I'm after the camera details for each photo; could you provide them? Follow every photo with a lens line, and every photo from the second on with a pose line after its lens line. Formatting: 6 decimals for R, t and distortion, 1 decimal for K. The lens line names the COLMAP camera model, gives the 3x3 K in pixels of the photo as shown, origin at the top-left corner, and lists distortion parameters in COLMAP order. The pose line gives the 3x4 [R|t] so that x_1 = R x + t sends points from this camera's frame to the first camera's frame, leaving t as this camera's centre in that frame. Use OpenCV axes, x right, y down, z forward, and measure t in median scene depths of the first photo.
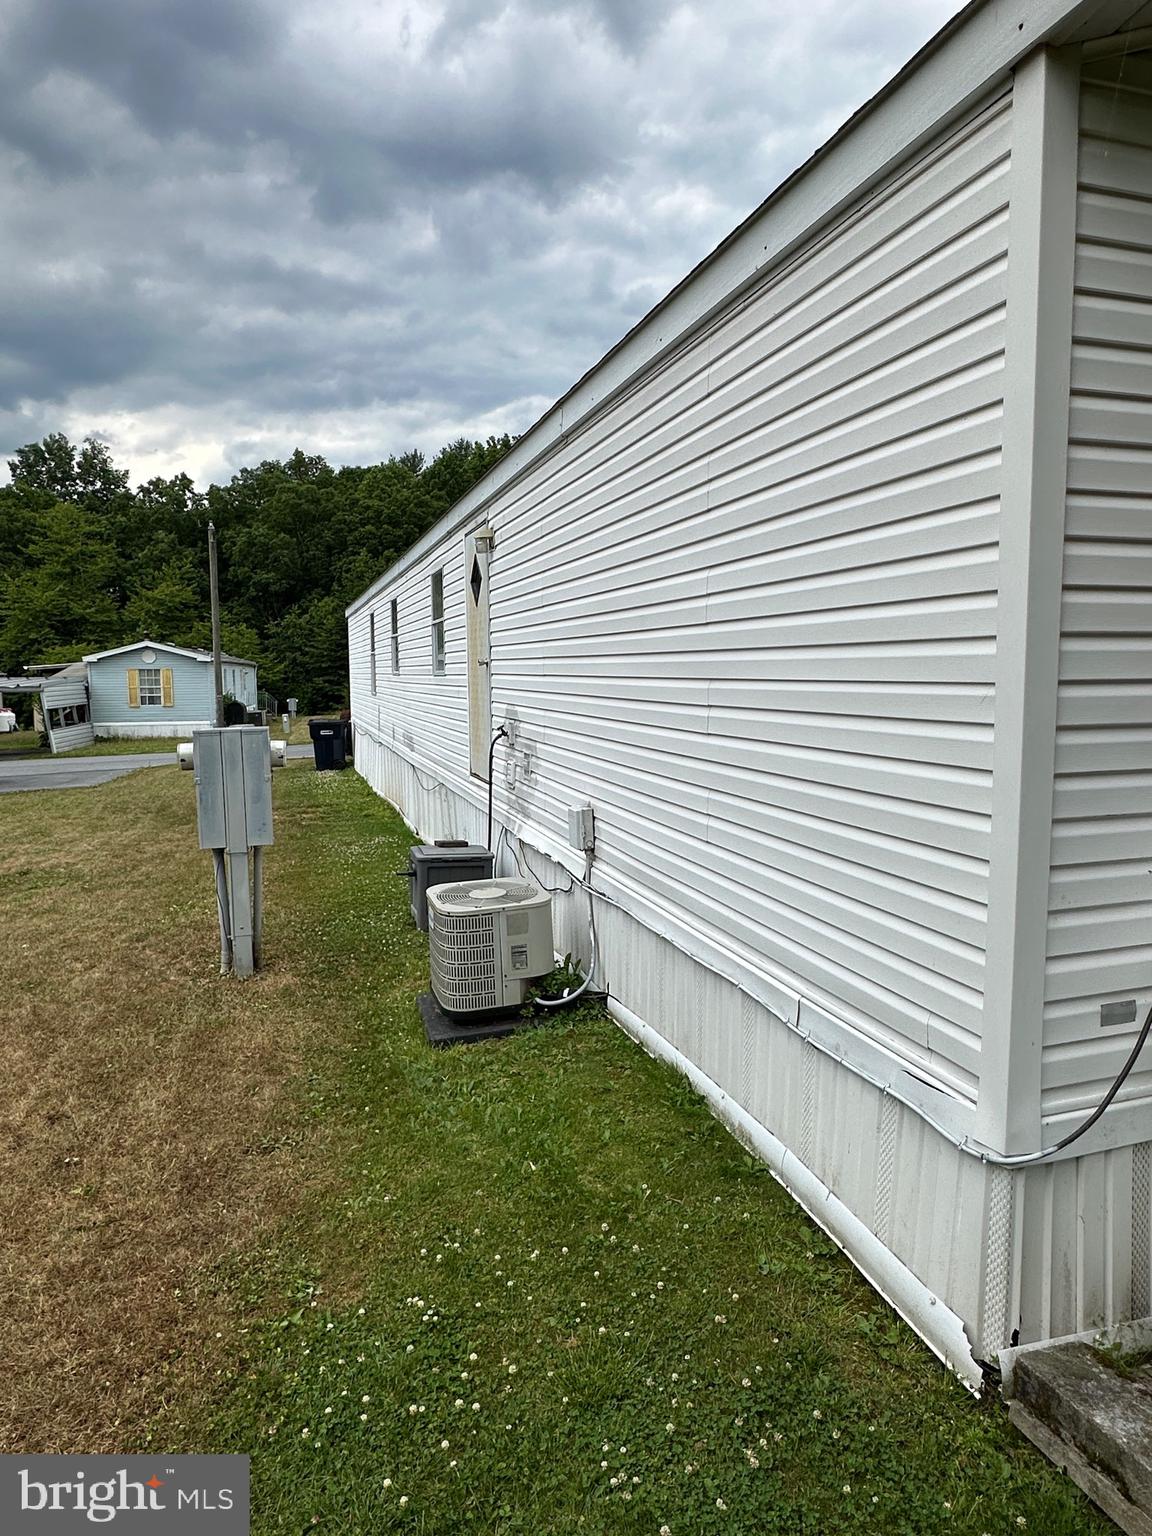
lens RADIAL K [[962.8, 0, 571.5], [0, 962.8, 758.9], [0, 0, 1]] dist [-0.012874, 0.005191]
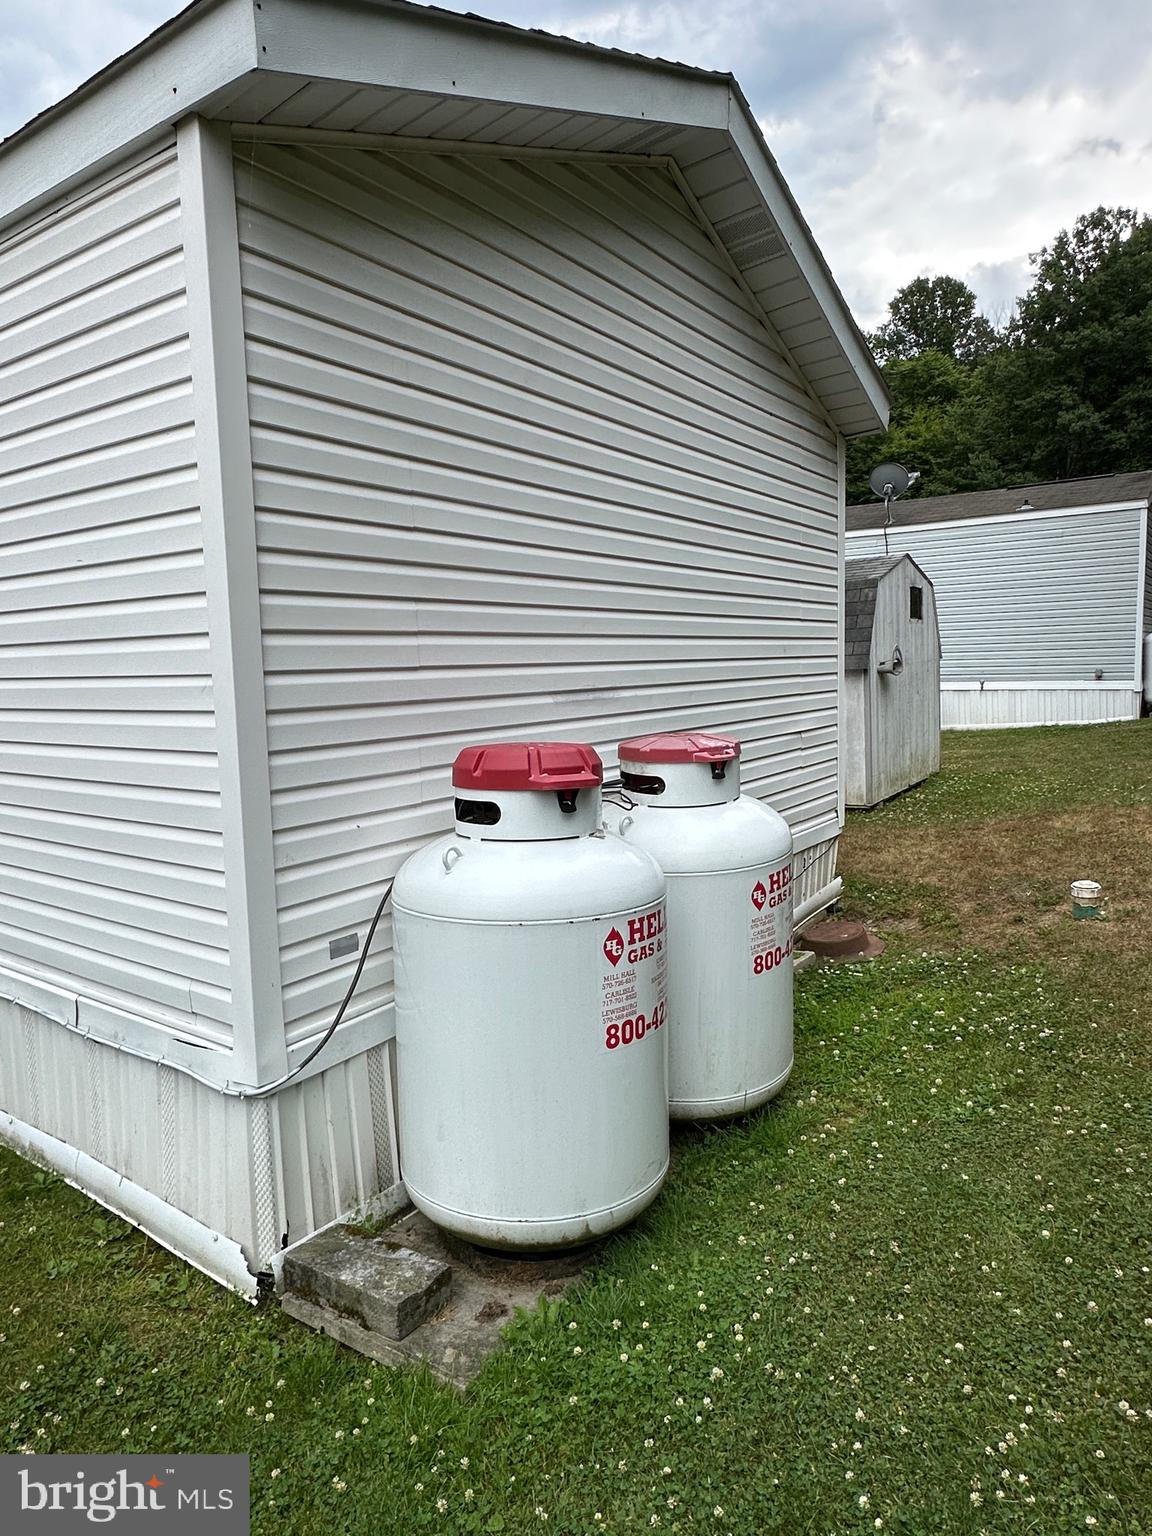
lens RADIAL K [[962.8, 0, 576.2], [0, 962.8, 769.8], [0, 0, 1]] dist [-0.012874, 0.005191]
pose [[0.790816, -0.077350, 0.607147, 0.083438], [0.071503, 0.996865, 0.033866, 0.023539], [-0.607863, 0.016631, 0.793868, -0.144145]]
